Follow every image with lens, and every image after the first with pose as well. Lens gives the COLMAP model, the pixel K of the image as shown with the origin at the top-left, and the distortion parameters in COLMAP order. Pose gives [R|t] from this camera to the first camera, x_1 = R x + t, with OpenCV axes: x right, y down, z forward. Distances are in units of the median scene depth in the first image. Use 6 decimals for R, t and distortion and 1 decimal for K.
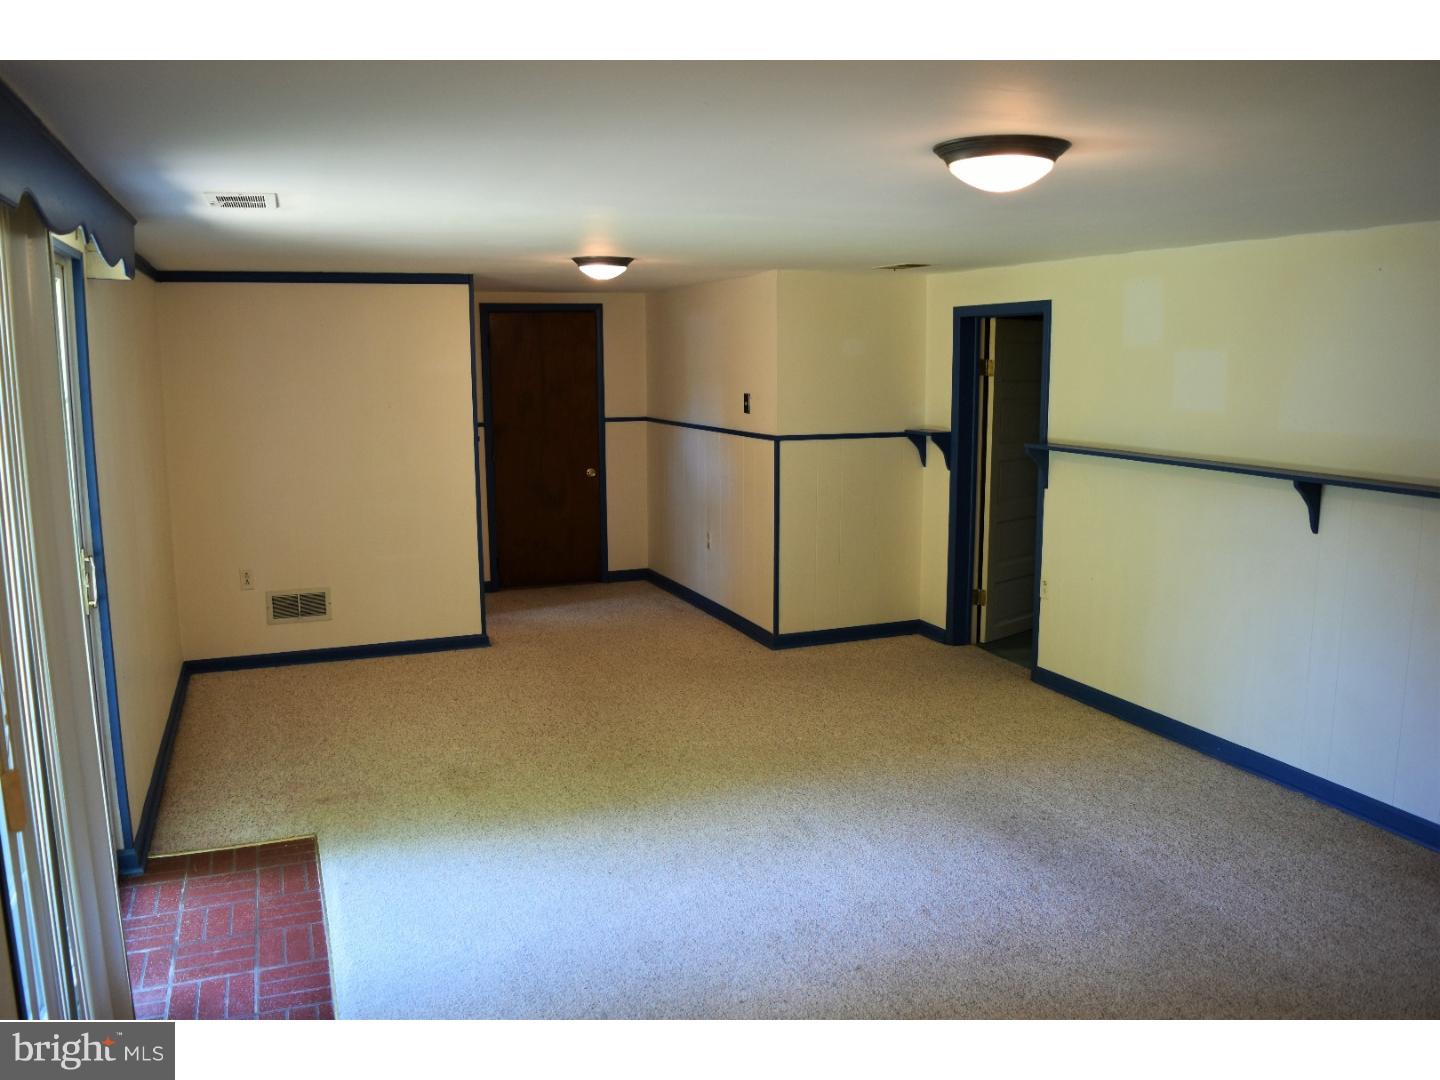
lens RADIAL K [[1150.4, 0, 720.0], [0, 1150.4, 540.0], [0, 0, 1]] dist [-0.076545, 0.002873]
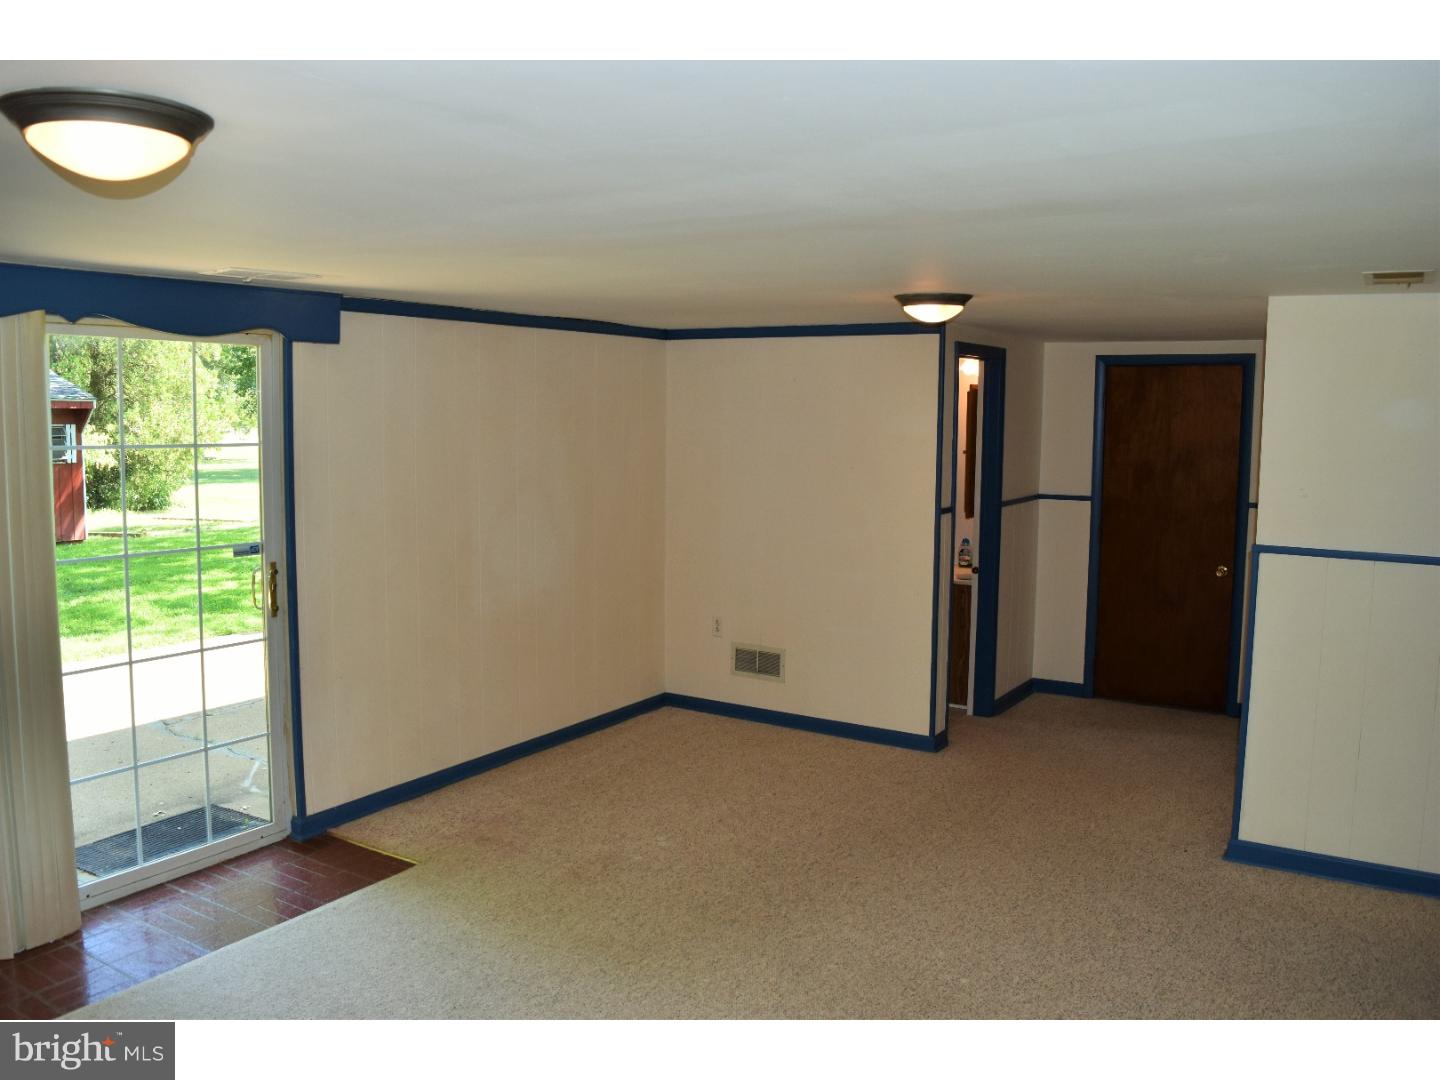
lens RADIAL K [[1150.4, 0, 720.0], [0, 1150.4, 540.0], [0, 0, 1]] dist [-0.076545, 0.002873]
pose [[0.589803, 0.102731, -0.800986, 0.452063], [-0.147169, 0.988939, 0.018470, -0.068945], [0.794024, 0.106987, 0.598398, 0.417091]]
